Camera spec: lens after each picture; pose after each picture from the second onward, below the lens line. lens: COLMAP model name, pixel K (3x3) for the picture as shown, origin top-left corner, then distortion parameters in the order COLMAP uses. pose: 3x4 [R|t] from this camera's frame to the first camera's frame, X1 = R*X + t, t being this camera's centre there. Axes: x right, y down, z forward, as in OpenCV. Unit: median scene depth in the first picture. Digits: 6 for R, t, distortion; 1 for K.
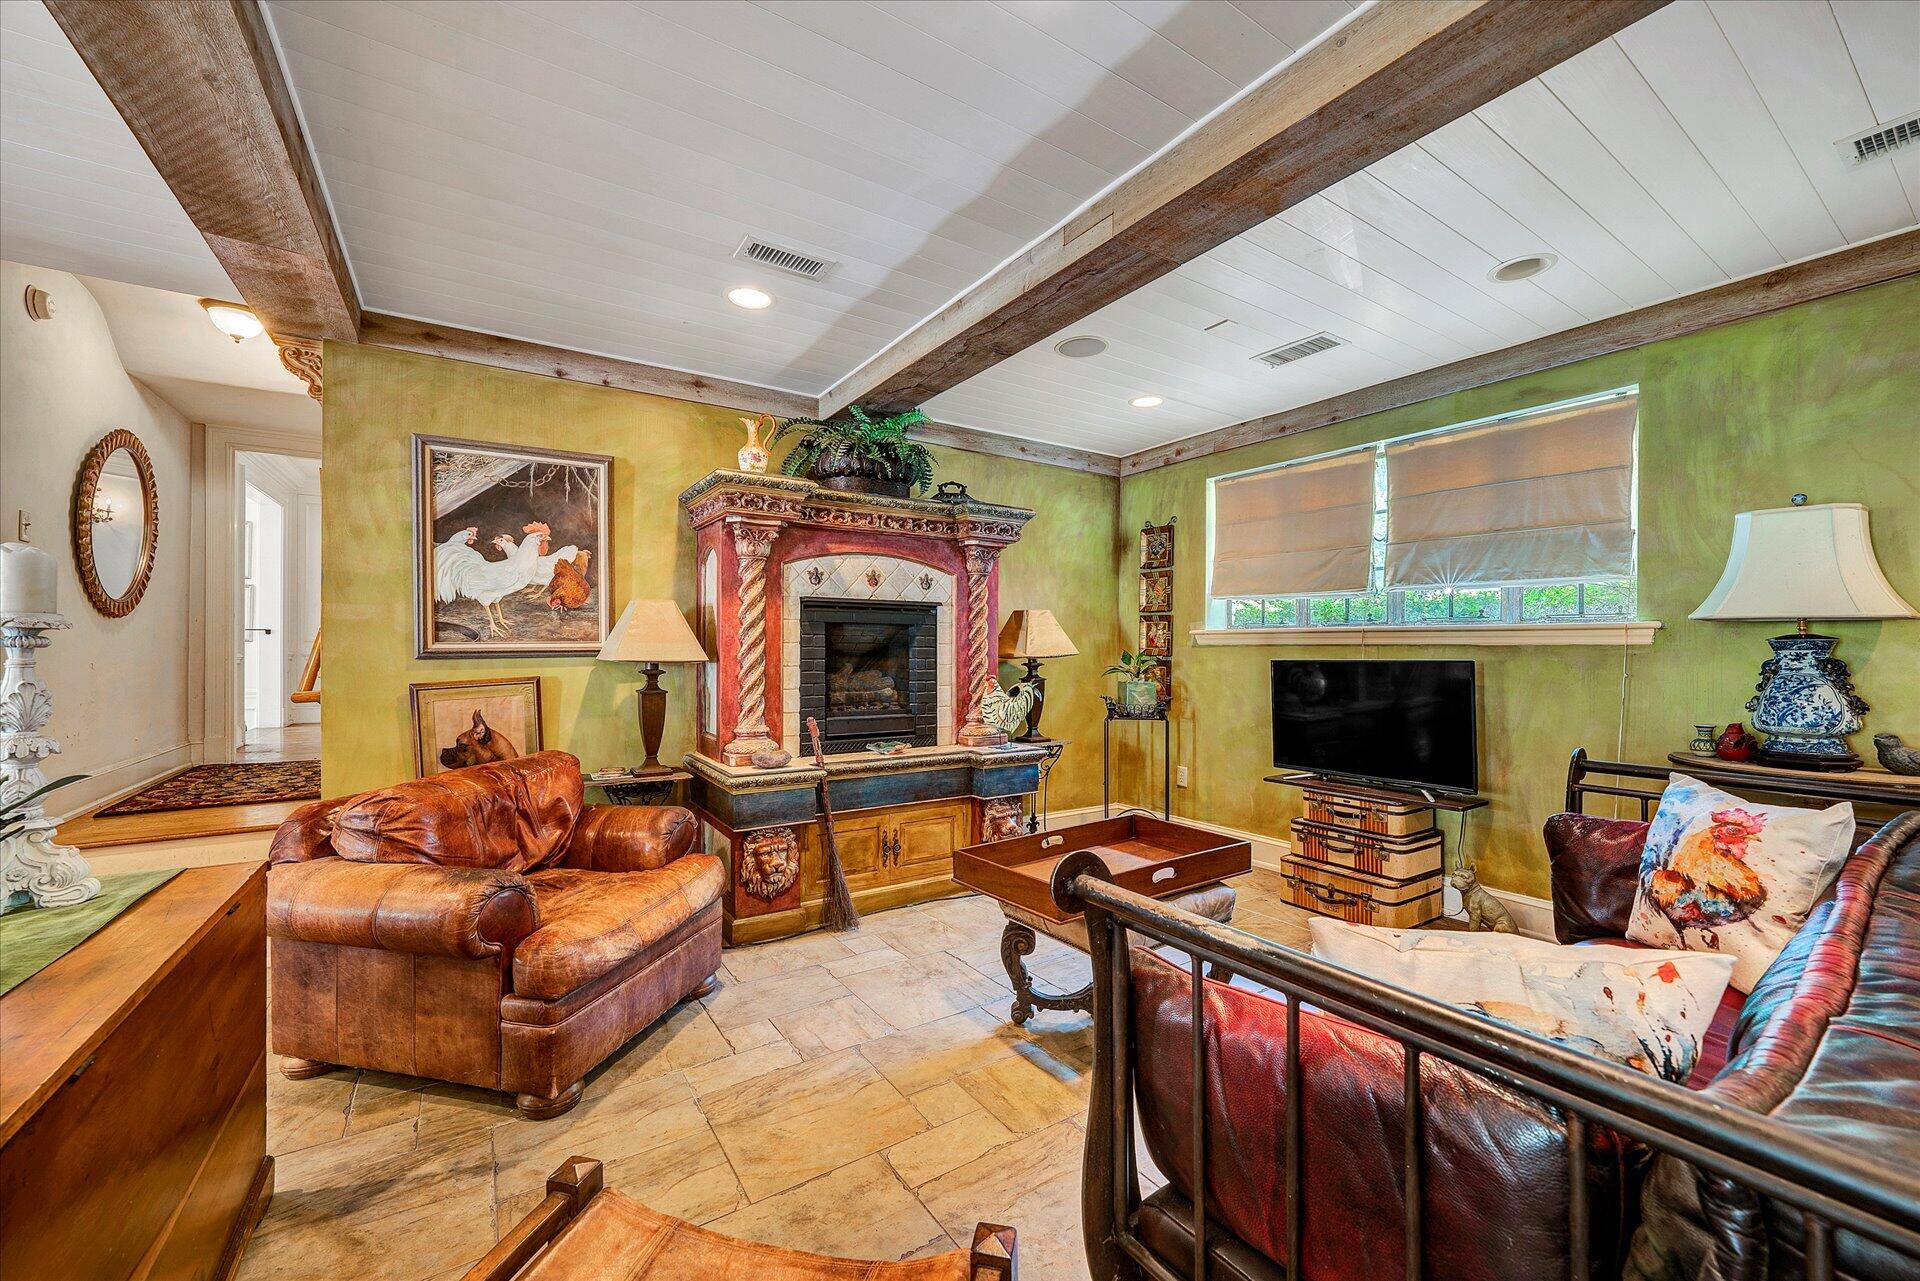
lens RADIAL K [[747.0, 0, 959.8], [0, 747.0, 646.5], [0, 0, 1]] dist [-0.000058, 0.000084]
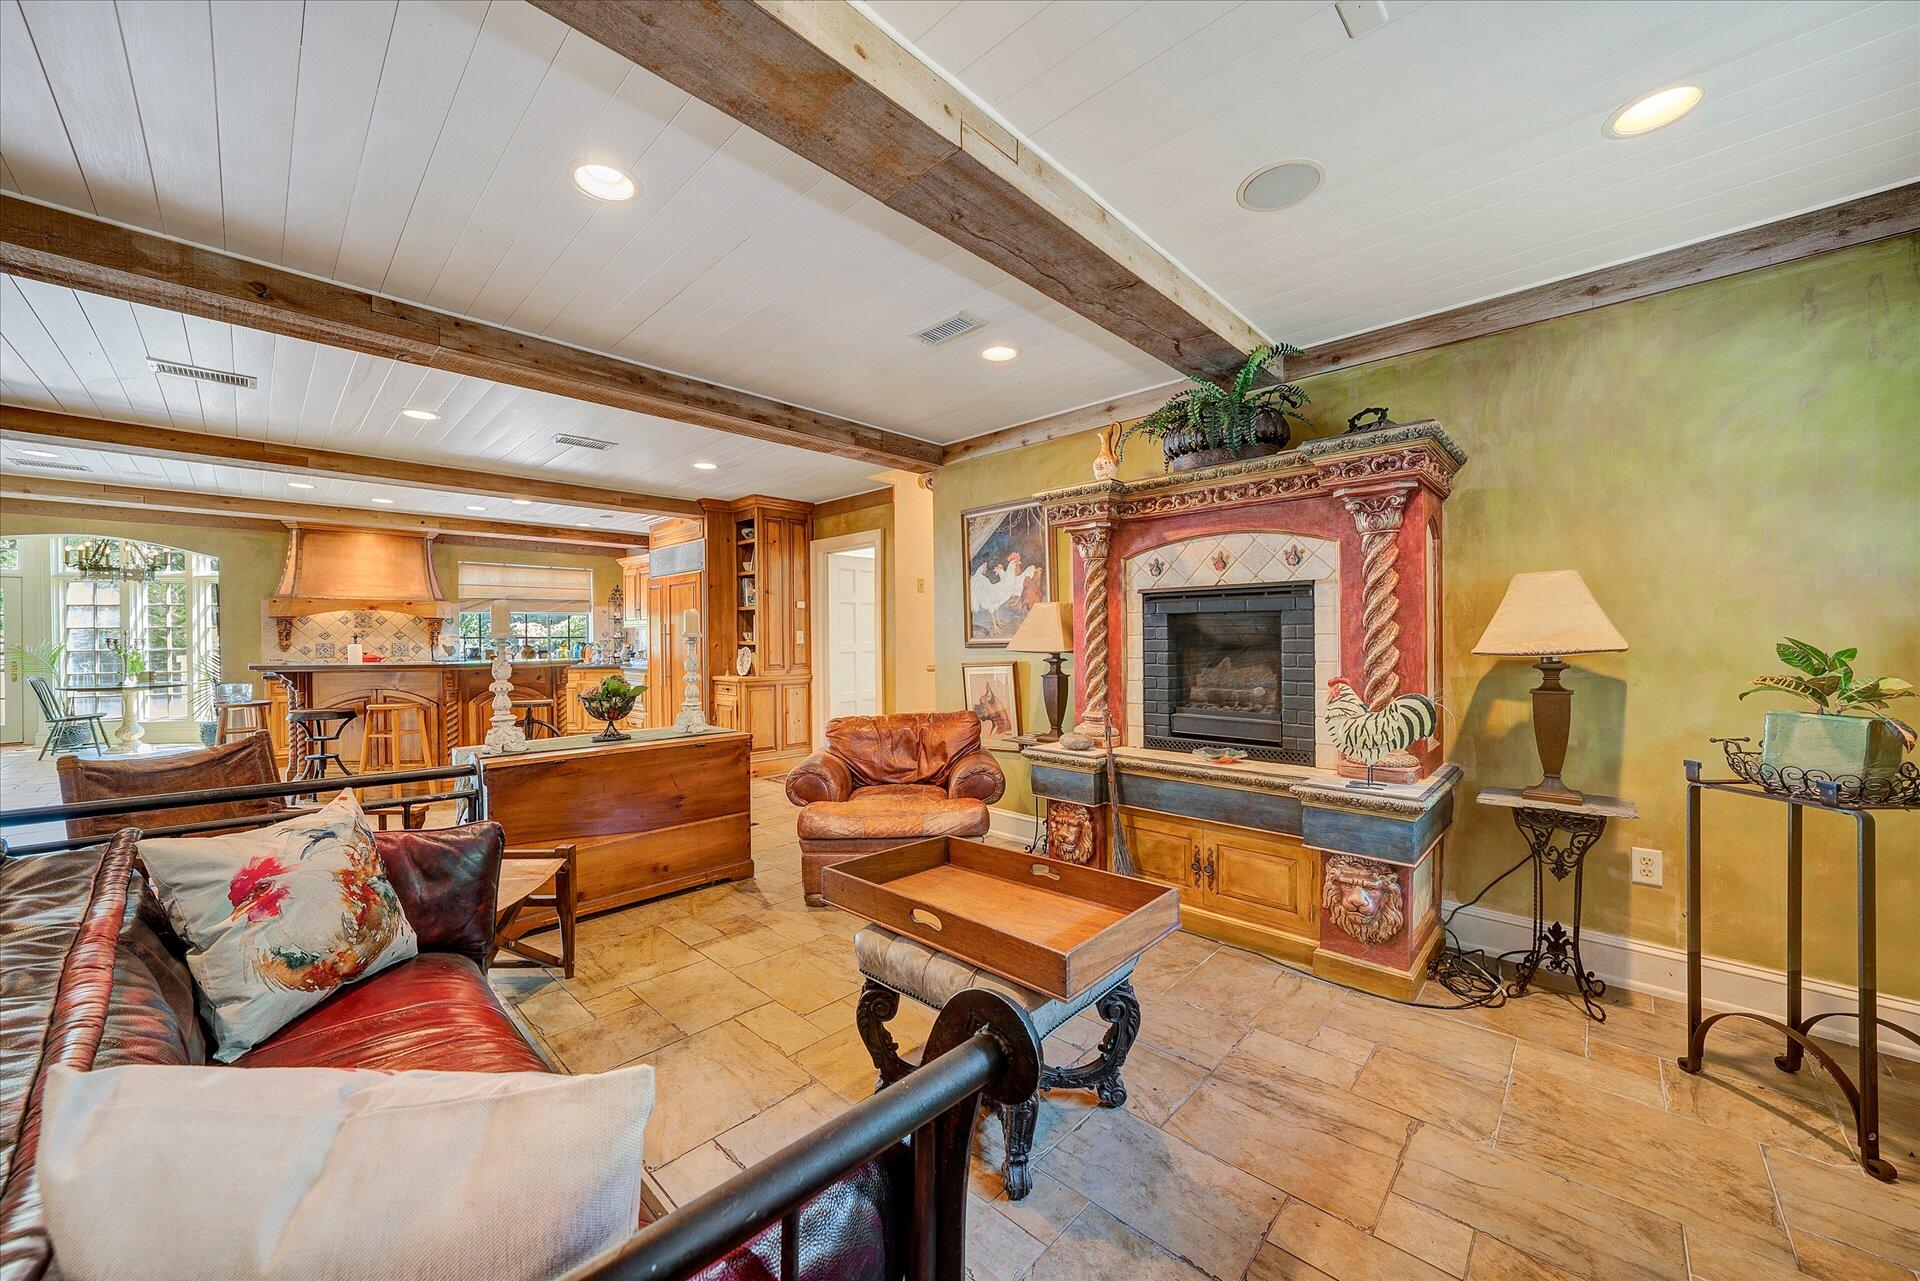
lens RADIAL K [[706.3, 0, 960.3], [0, 706.3, 641.8], [0, 0, 1]] dist [-0.002668, -0.000064]
pose [[0.230978, 0.000240, -0.972959, 0.659813], [0.007660, 0.999969, 0.002065, -0.000117], [0.972929, -0.007930, 0.230969, 0.539499]]
